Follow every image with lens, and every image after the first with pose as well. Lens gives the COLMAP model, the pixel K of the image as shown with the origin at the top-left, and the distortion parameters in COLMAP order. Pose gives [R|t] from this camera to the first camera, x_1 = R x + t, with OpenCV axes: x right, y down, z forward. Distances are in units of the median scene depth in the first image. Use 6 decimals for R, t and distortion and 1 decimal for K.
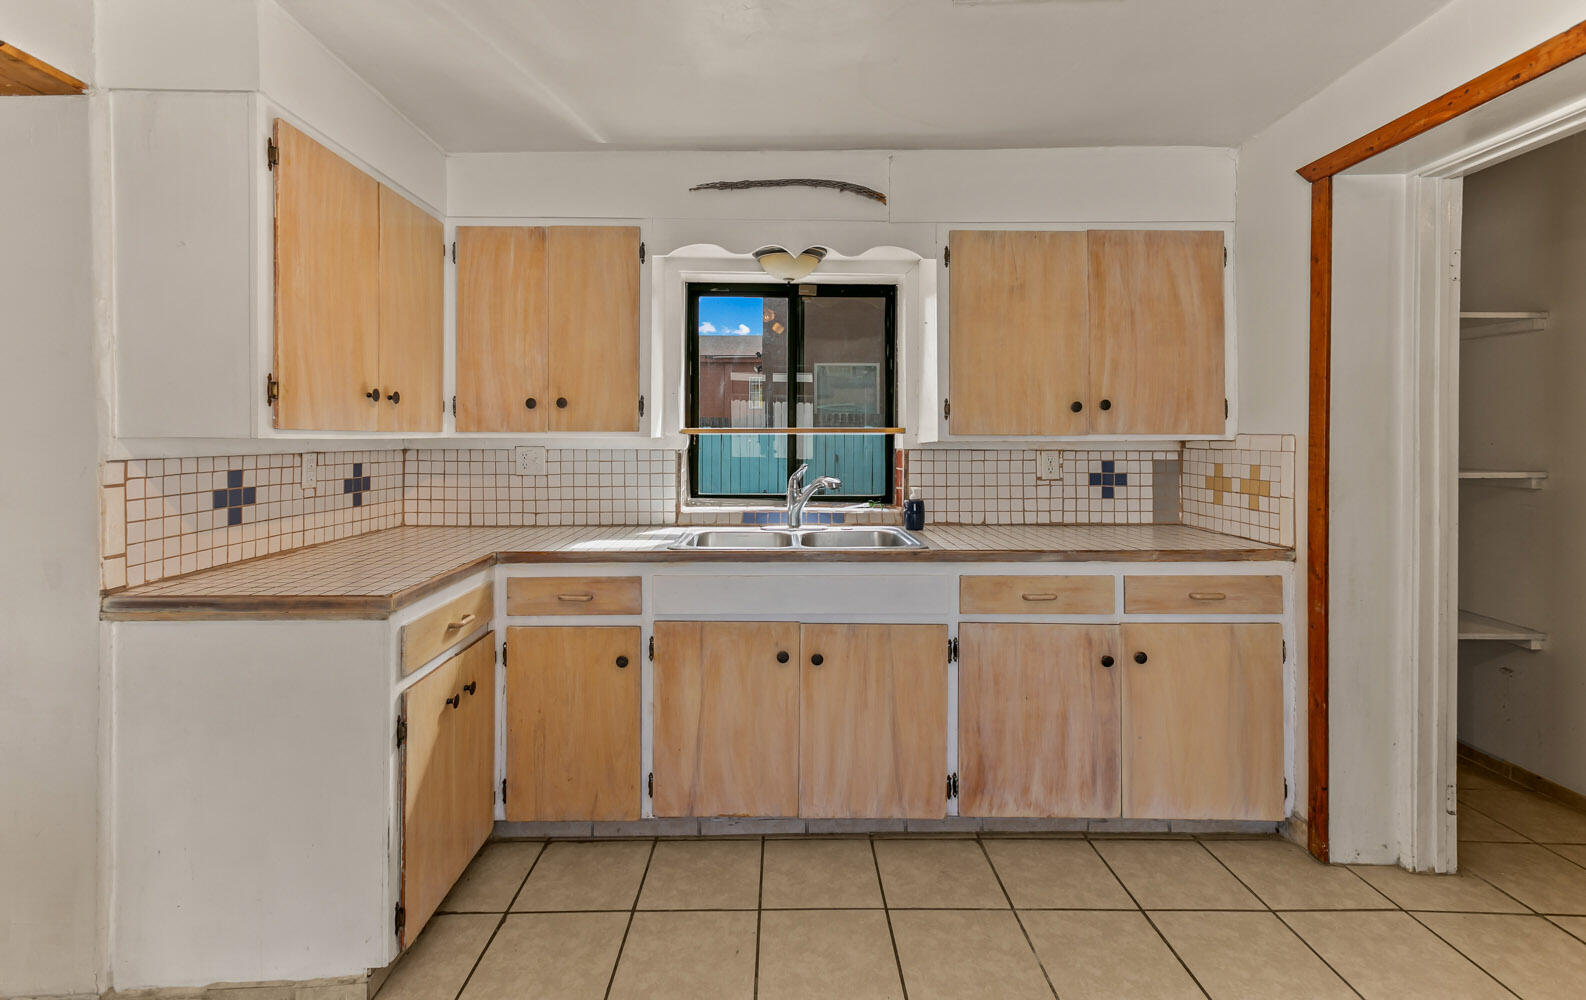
lens RADIAL K [[725.7, 0, 811.4], [0, 725.7, 441.3], [0, 0, 1]] dist [0.020199, 0.000126]
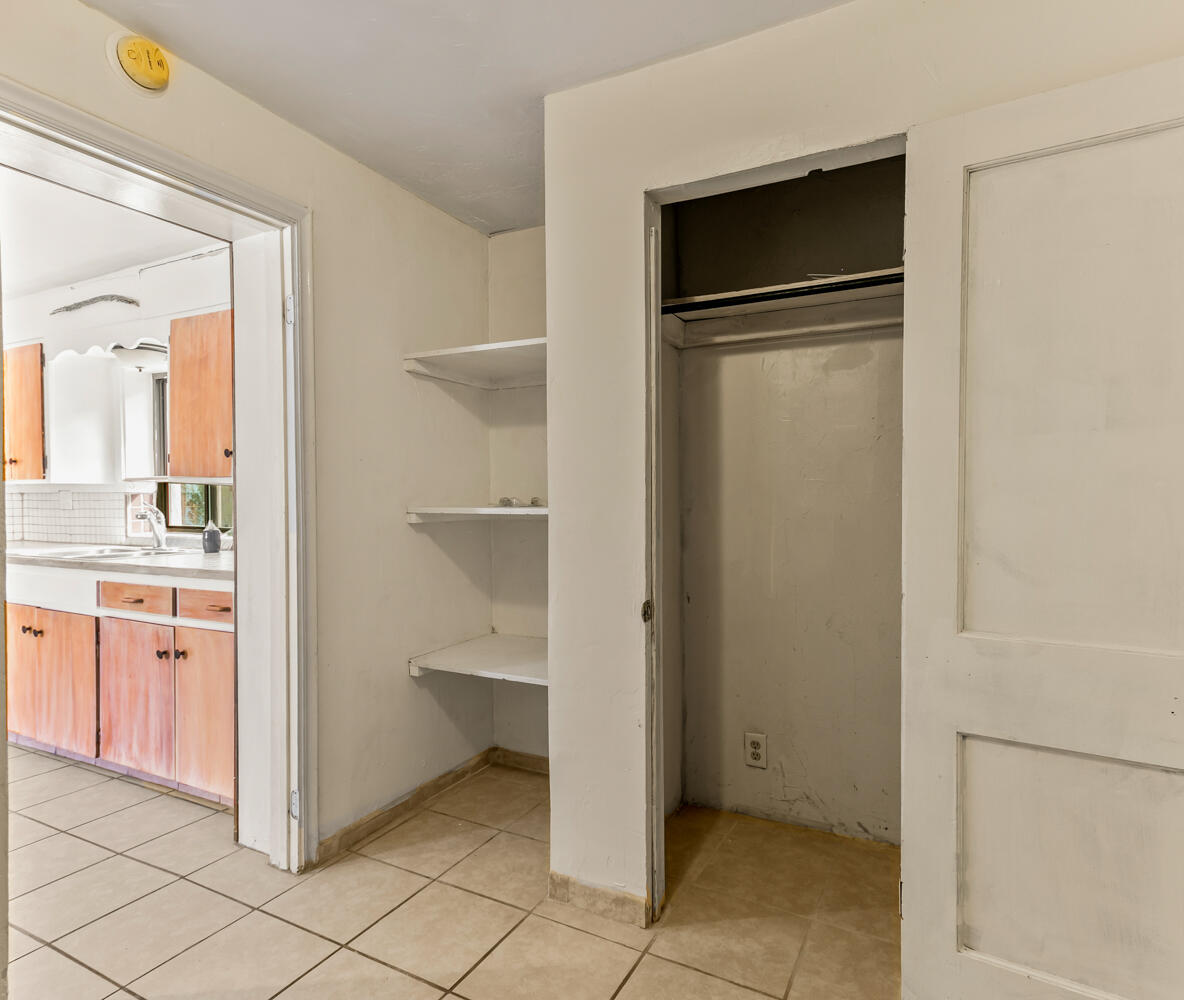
lens RADIAL K [[695.8, 0, 592.3], [0, 695.8, 500.7], [0, 0, 1]] dist [0.005369, 0.001114]
pose [[0.881811, -0.001203, -0.471601, 1.549333], [0.003100, 0.999990, 0.003245, 0.032818], [0.471593, -0.004323, 0.881806, 0.275959]]
